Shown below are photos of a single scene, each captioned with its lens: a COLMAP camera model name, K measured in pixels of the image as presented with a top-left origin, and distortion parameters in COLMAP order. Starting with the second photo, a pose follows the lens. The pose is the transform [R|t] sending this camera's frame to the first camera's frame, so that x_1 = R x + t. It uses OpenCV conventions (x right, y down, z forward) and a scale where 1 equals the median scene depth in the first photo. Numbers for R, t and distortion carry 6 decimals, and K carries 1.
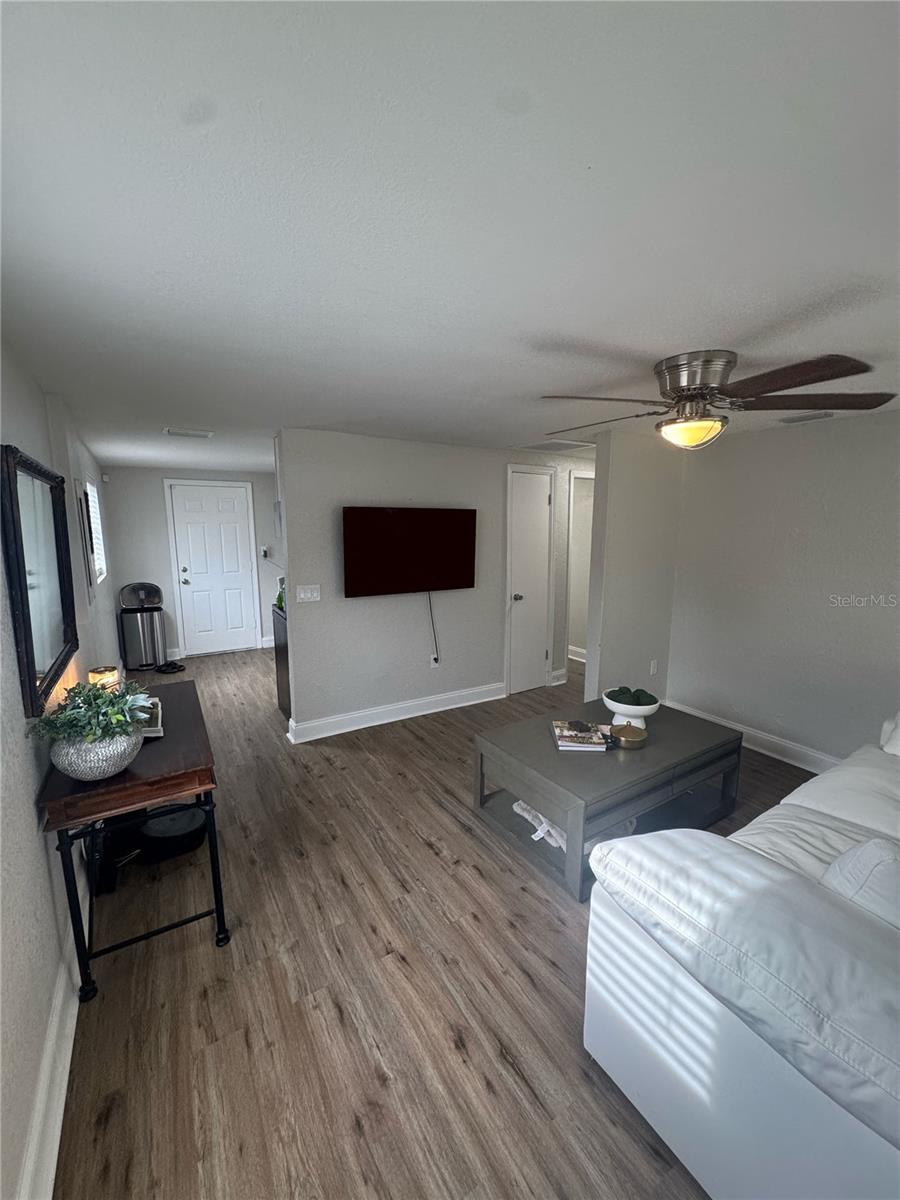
lens RADIAL K [[478.0, 0, 438.3], [0, 478.0, 600.6], [0, 0, 1]] dist [0.024719, -0.000077]
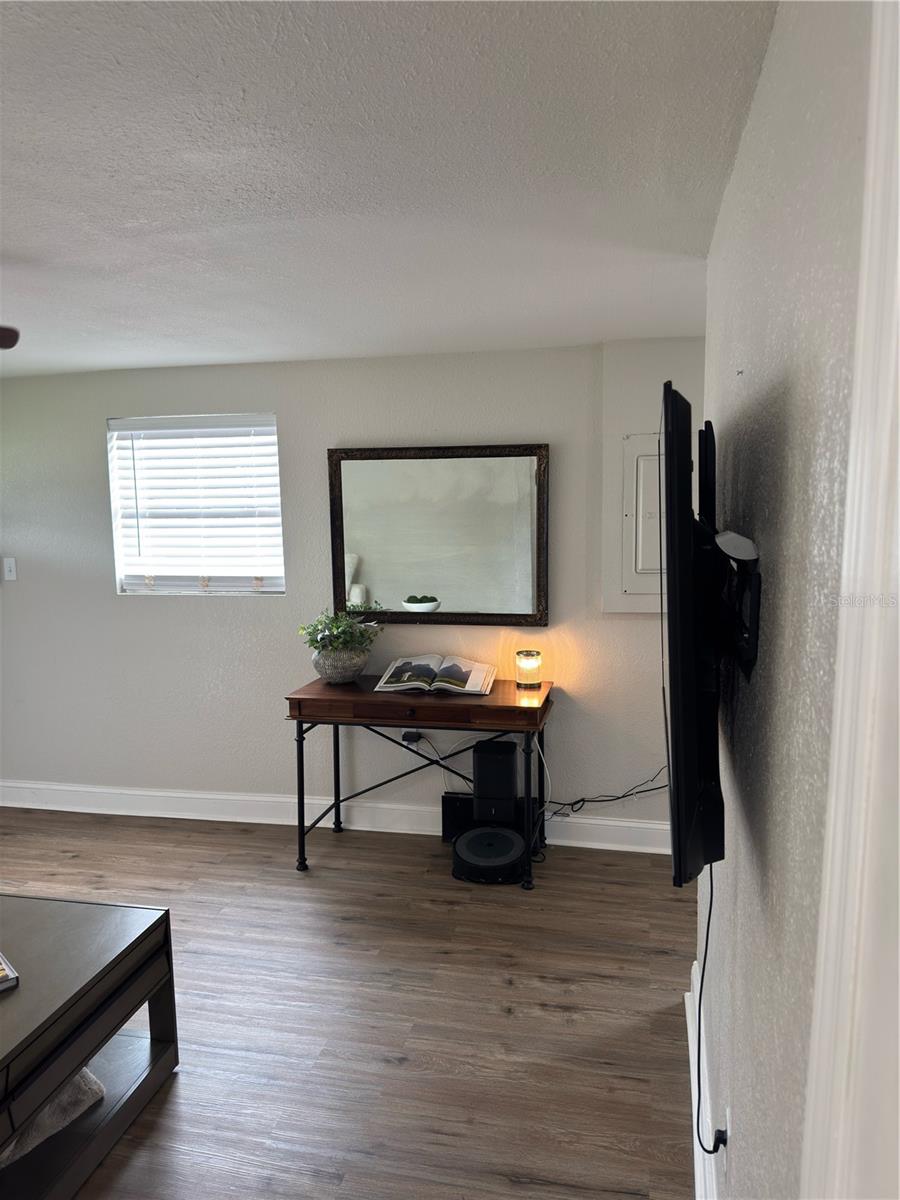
lens RADIAL K [[836.8, 0, 448.4], [0, 836.8, 605.4], [0, 0, 1]] dist [0.061171, -0.144467]
pose [[-0.685959, 0.110055, -0.719269, 0.393698], [-0.093173, 0.967073, 0.236829, -0.222822], [0.721650, 0.229472, -0.653119, 1.422603]]
